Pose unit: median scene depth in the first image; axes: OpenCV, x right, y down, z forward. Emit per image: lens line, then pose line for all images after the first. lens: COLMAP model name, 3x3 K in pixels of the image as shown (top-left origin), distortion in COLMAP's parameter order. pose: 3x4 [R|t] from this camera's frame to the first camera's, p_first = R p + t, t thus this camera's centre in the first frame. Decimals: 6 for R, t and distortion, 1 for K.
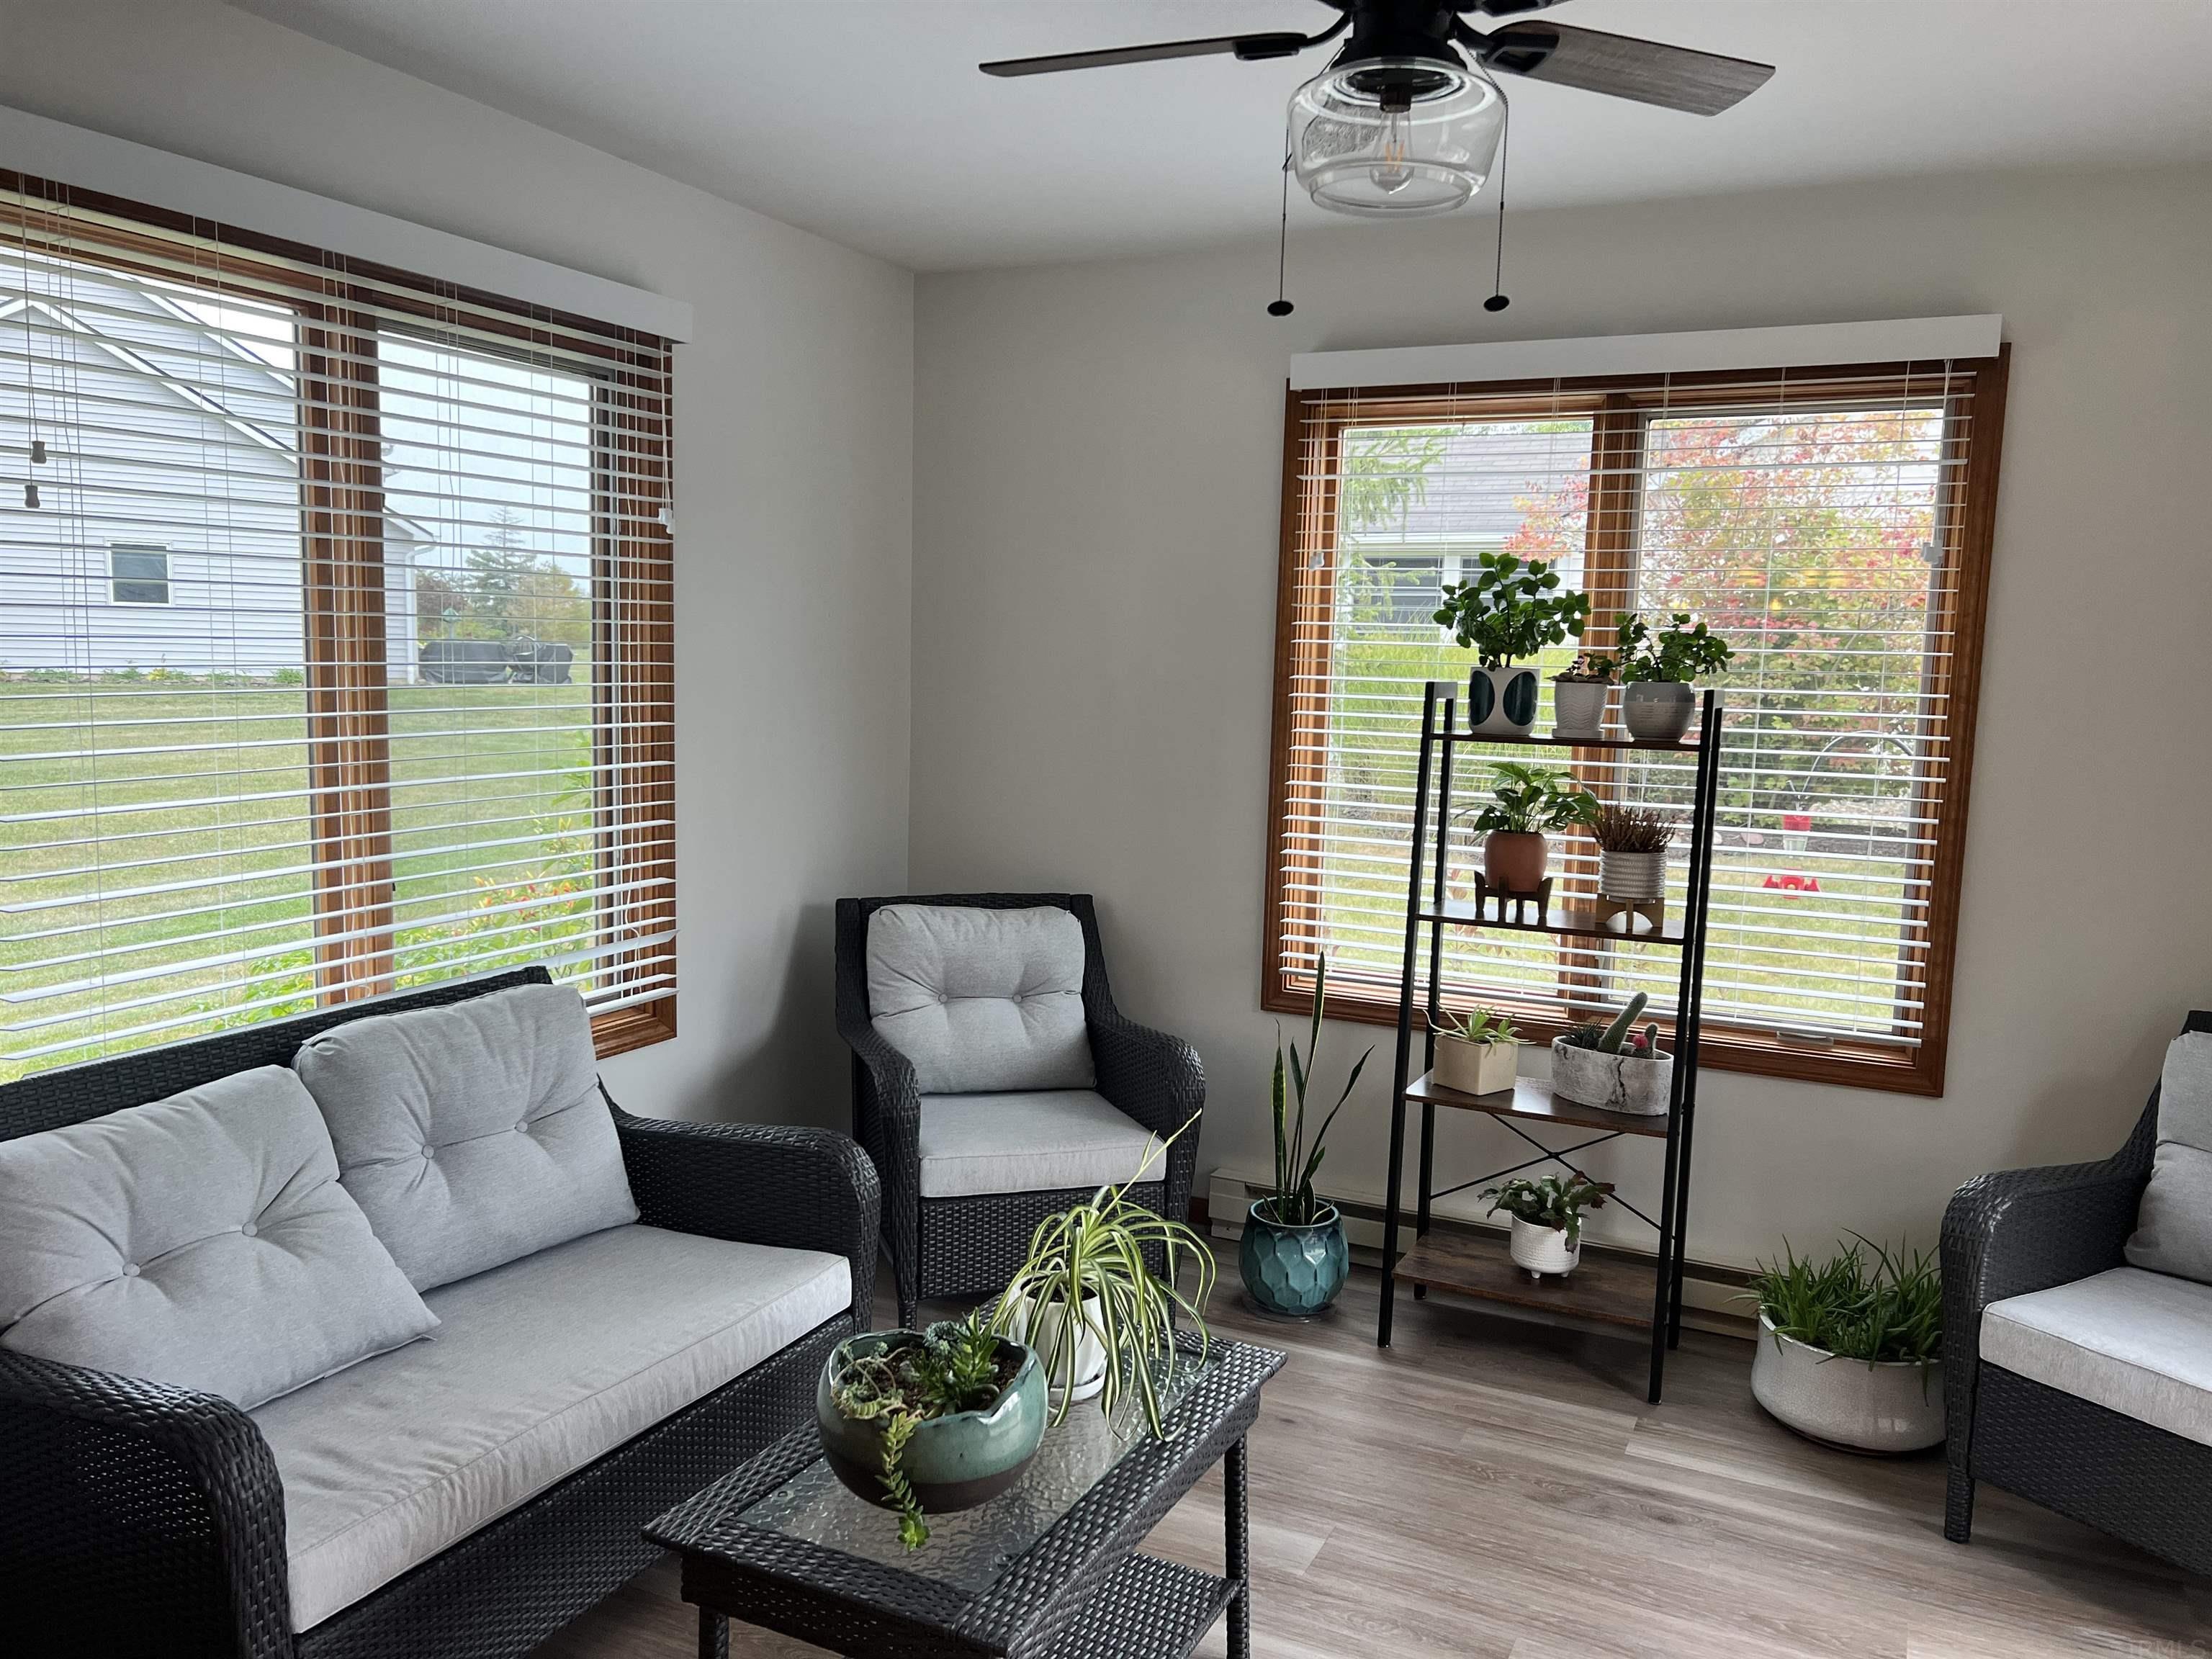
lens RADIAL K [[1653.4, 0, 1099.7], [0, 1653.4, 856.9], [0, 0, 1]] dist [0.062712, -0.068477]
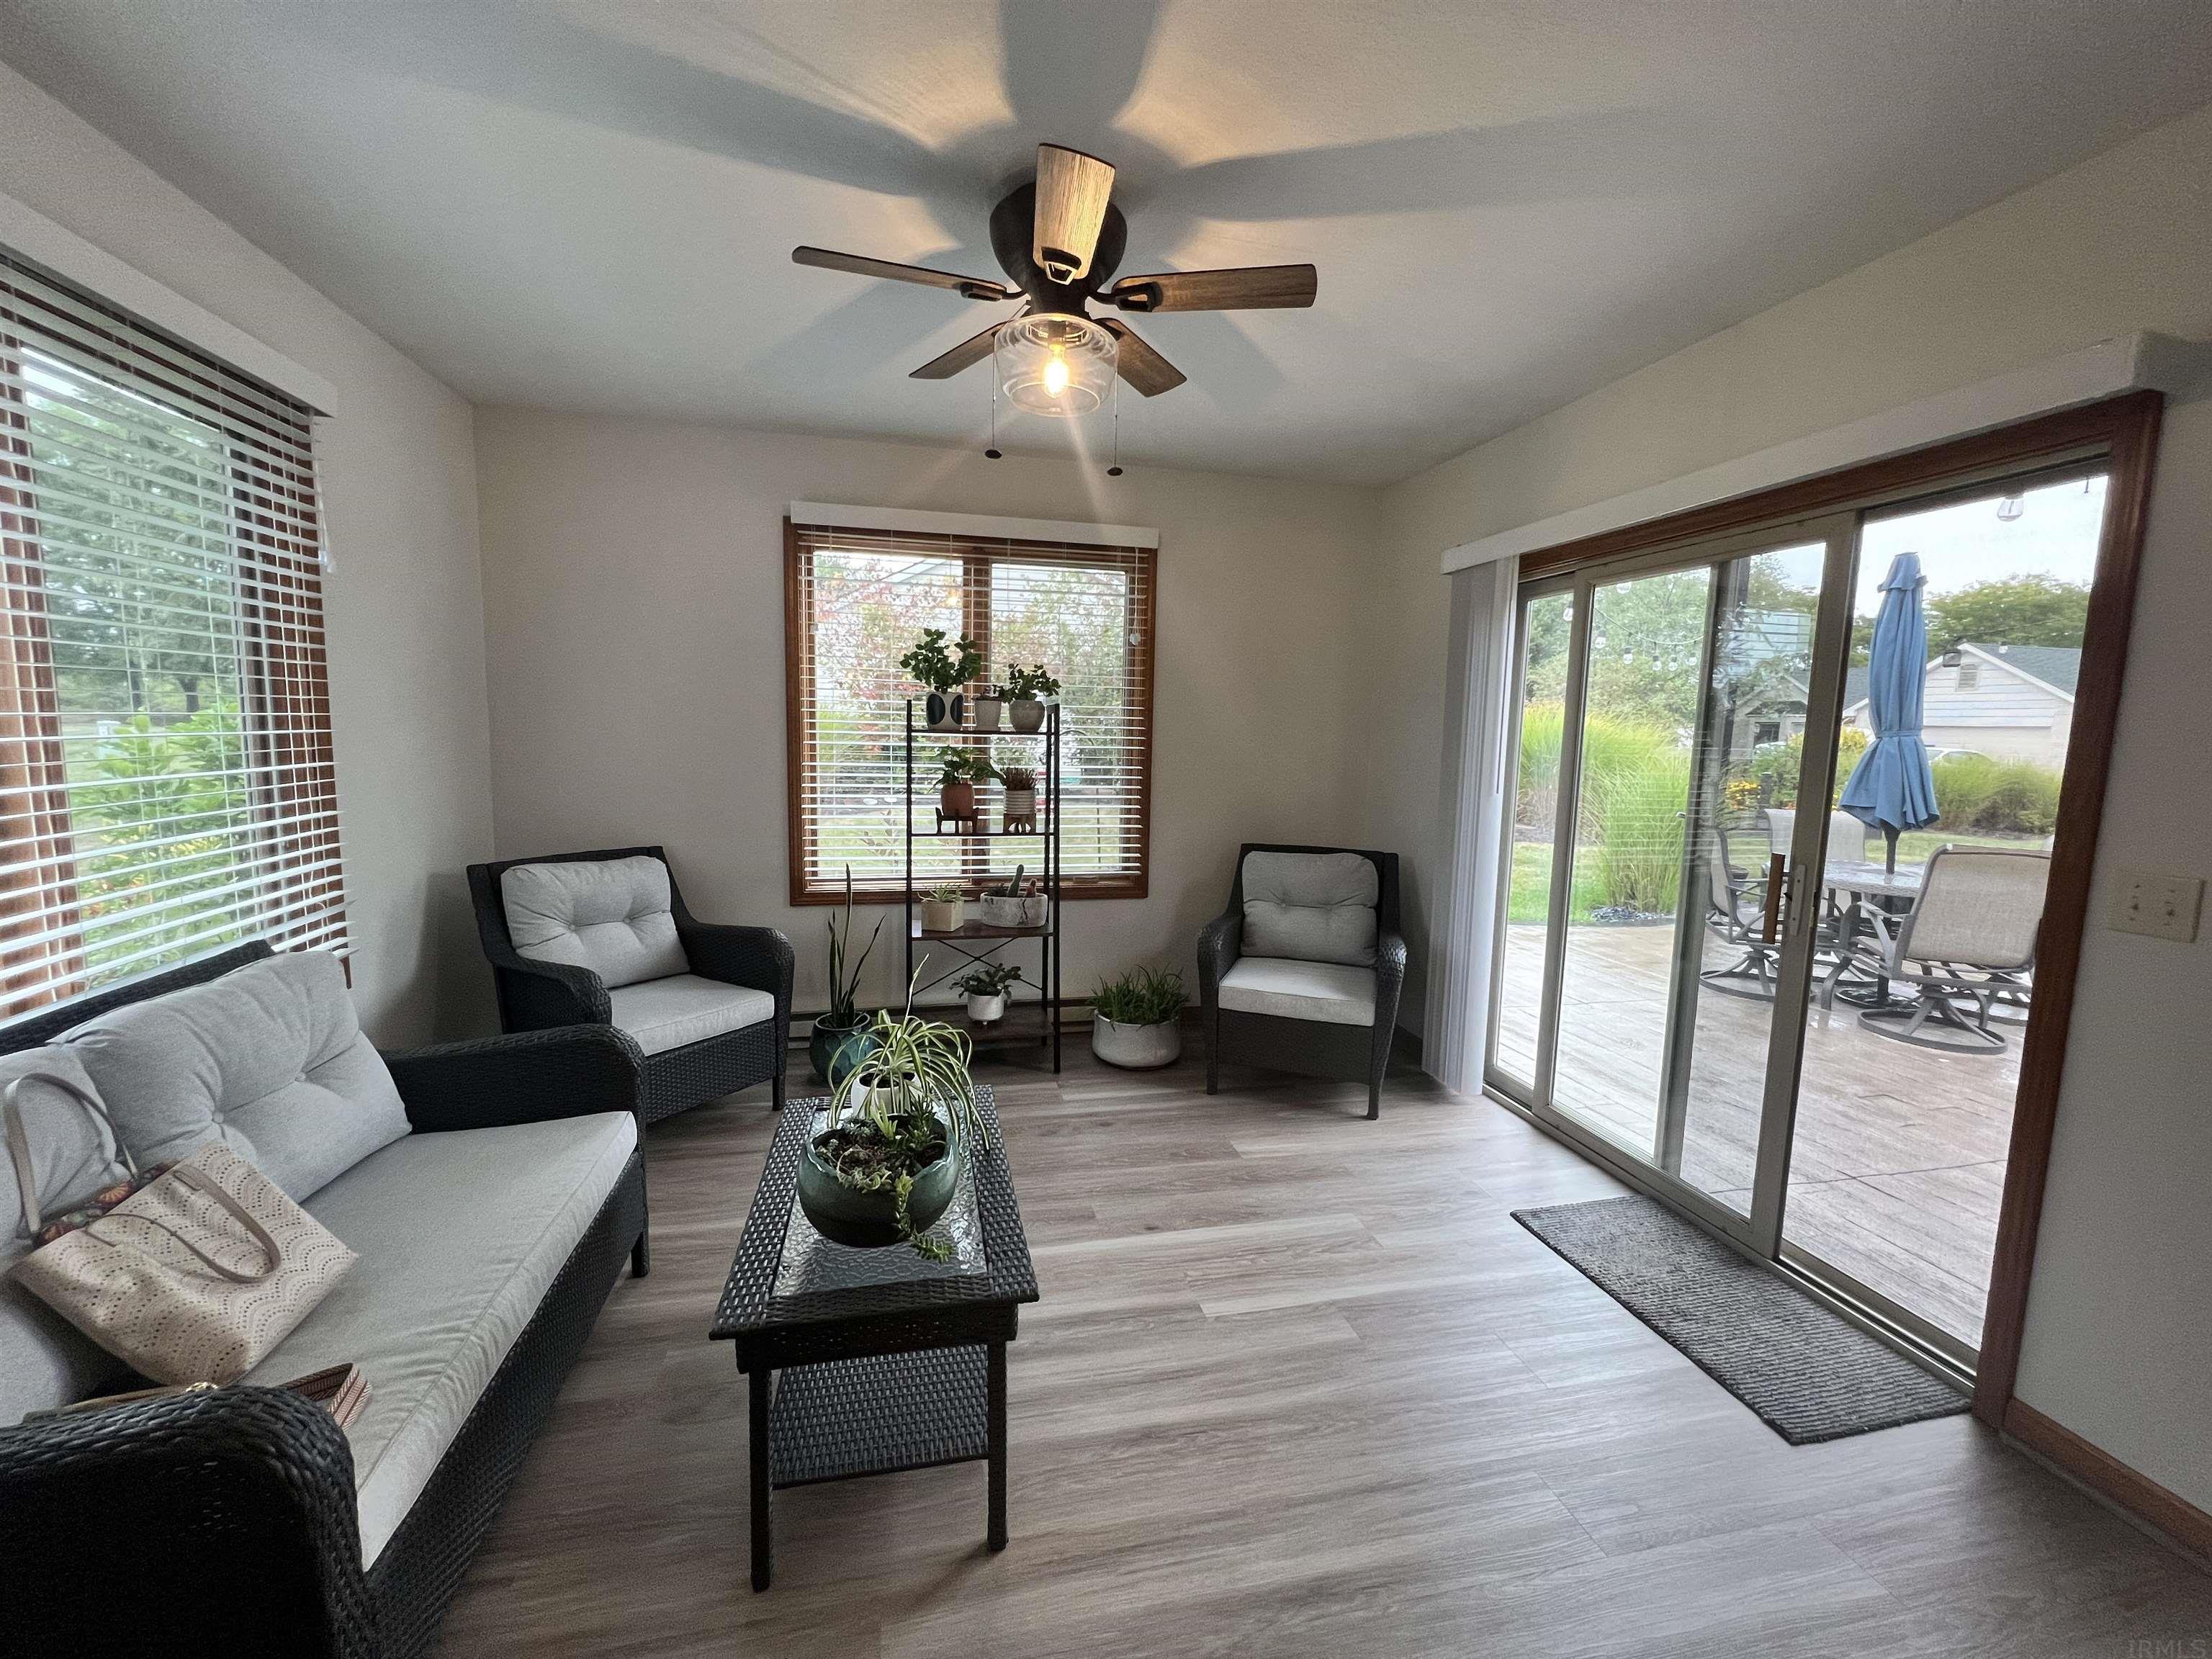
lens RADIAL K [[884.9, 0, 1115.6], [0, 884.9, 827.4], [0, 0, 1]] dist [-0.002470, 0.000864]
pose [[0.781702, -0.083678, 0.618013, -0.224809], [0.076966, 0.996326, 0.037550, 0.010048], [-0.618885, 0.018213, 0.785271, 0.147819]]
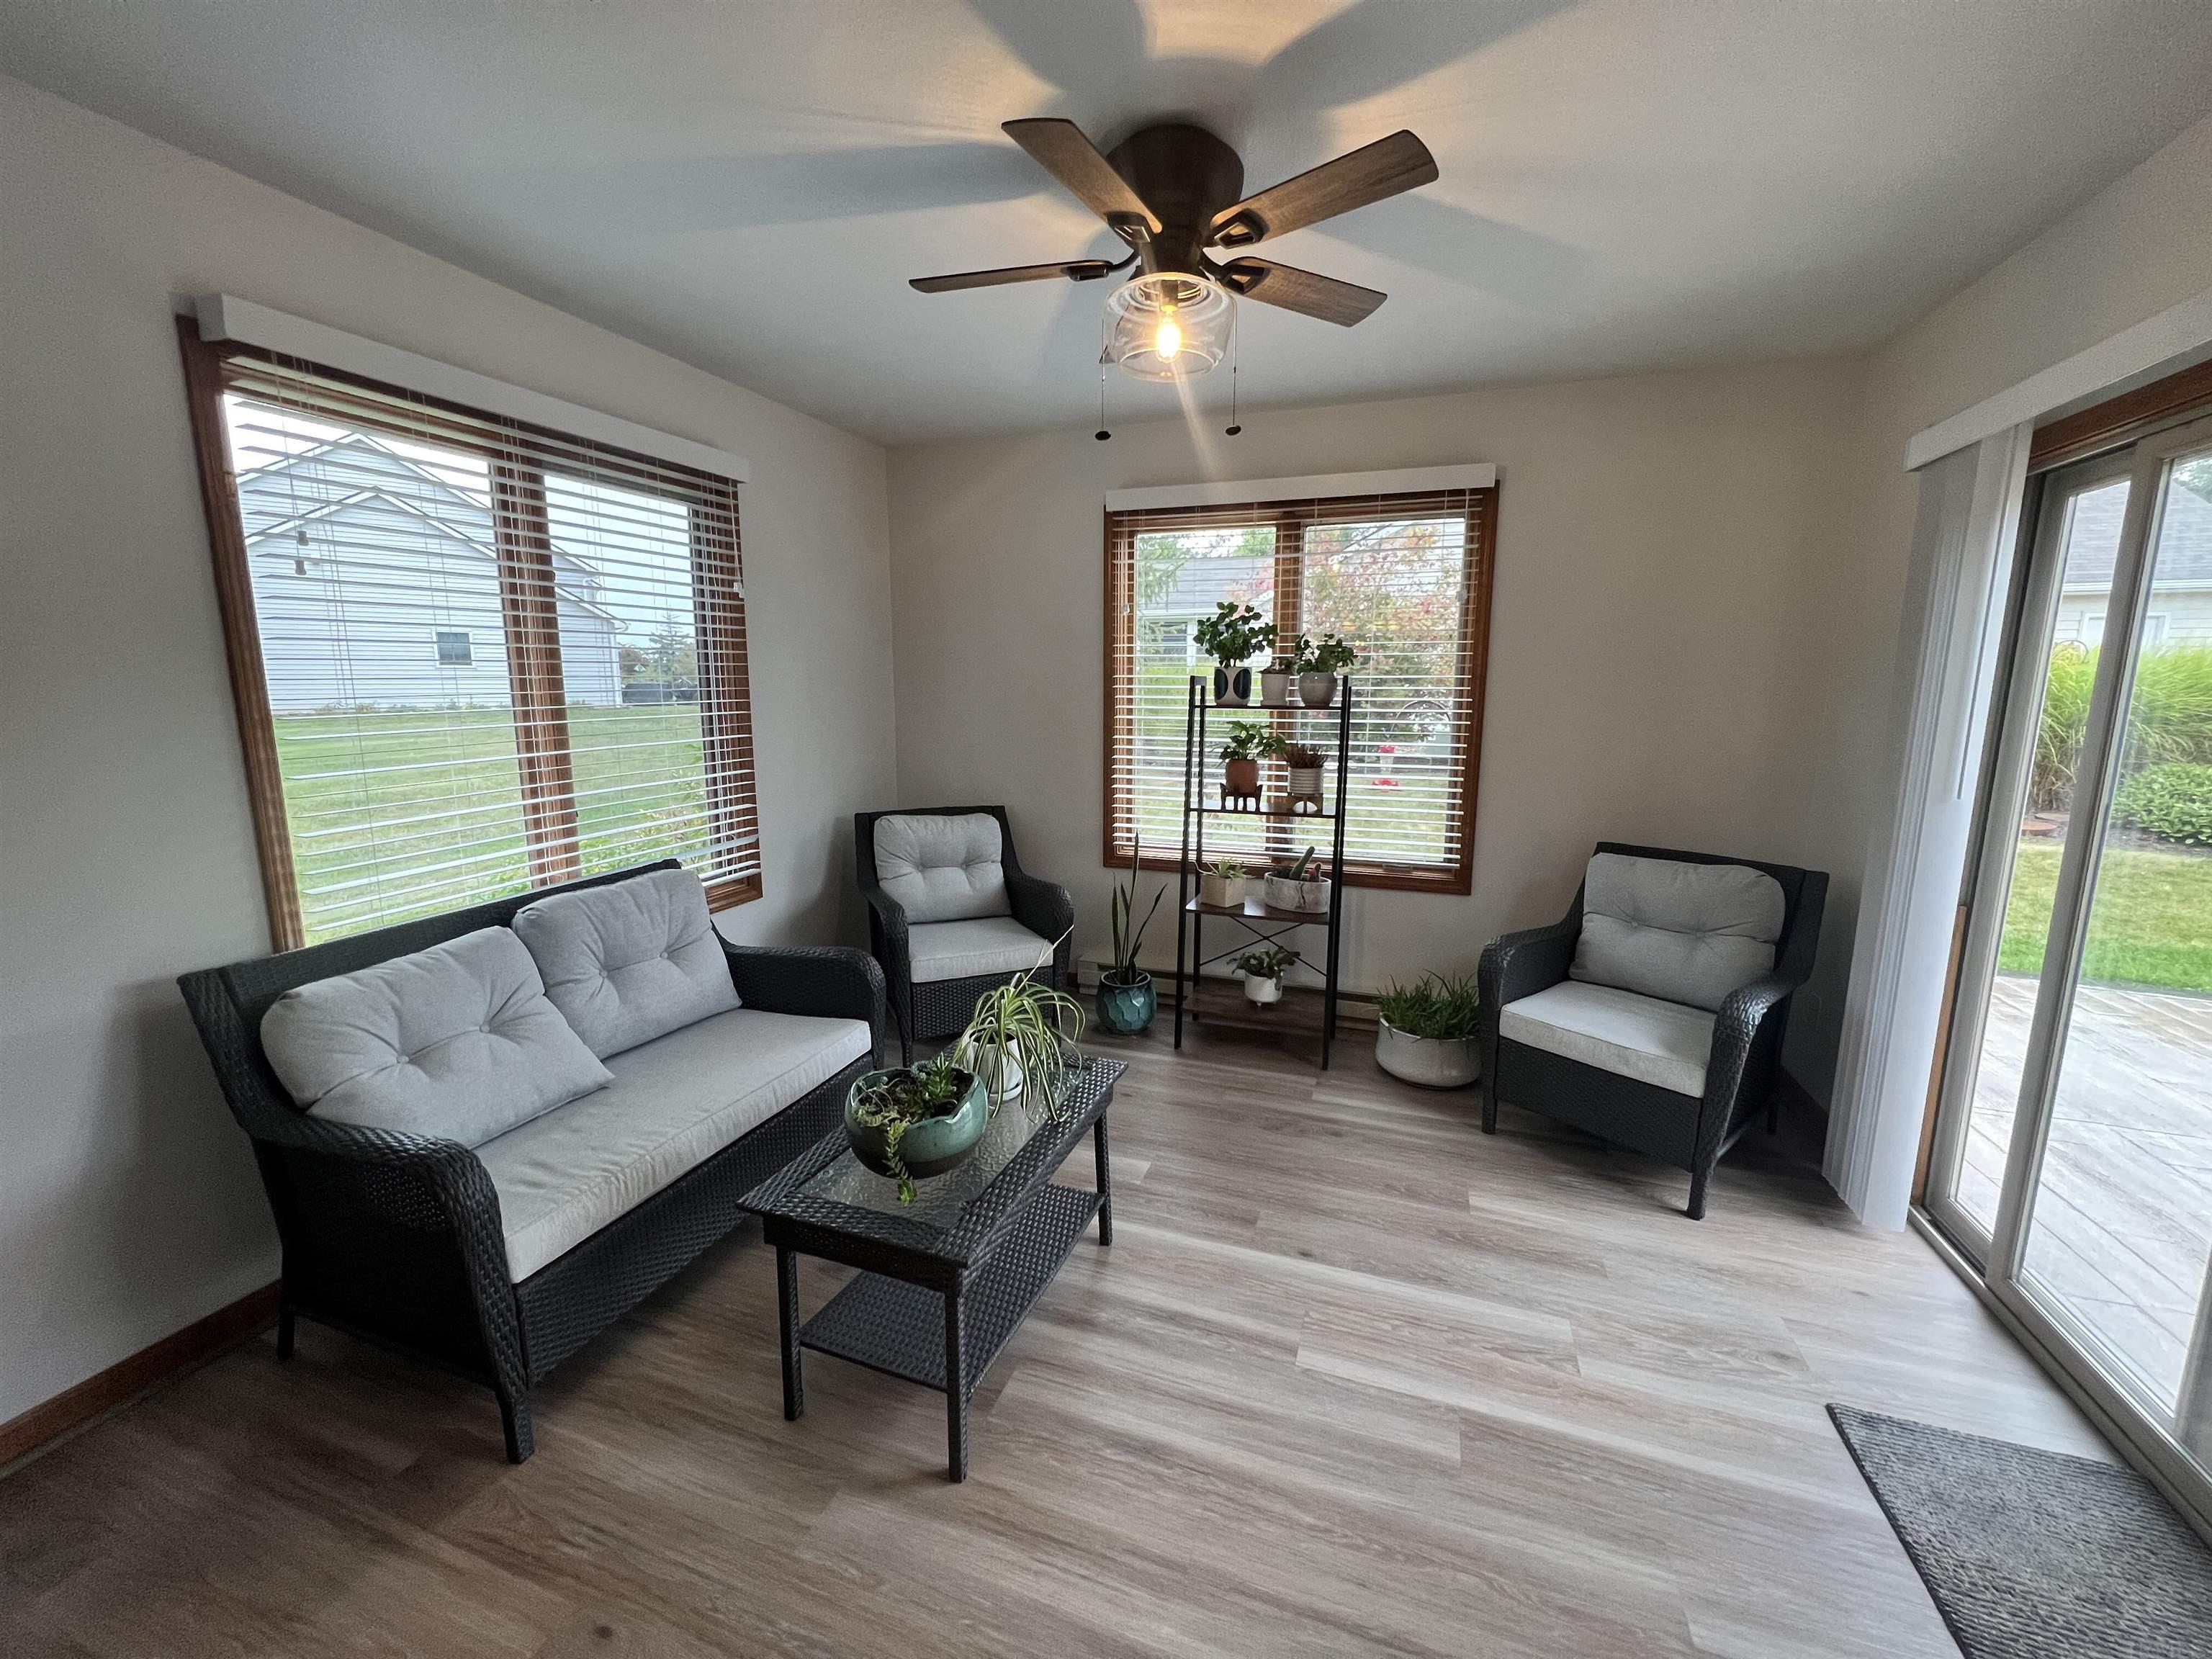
lens RADIAL K [[884.9, 0, 1095.7], [0, 884.9, 827.5], [0, 0, 1]] dist [-0.002470, 0.000864]
pose [[0.994636, -0.041901, 0.094569, 0.002105], [0.037745, 0.998259, 0.045313, 0.009542], [-0.096303, -0.041501, 0.994487, 0.073726]]
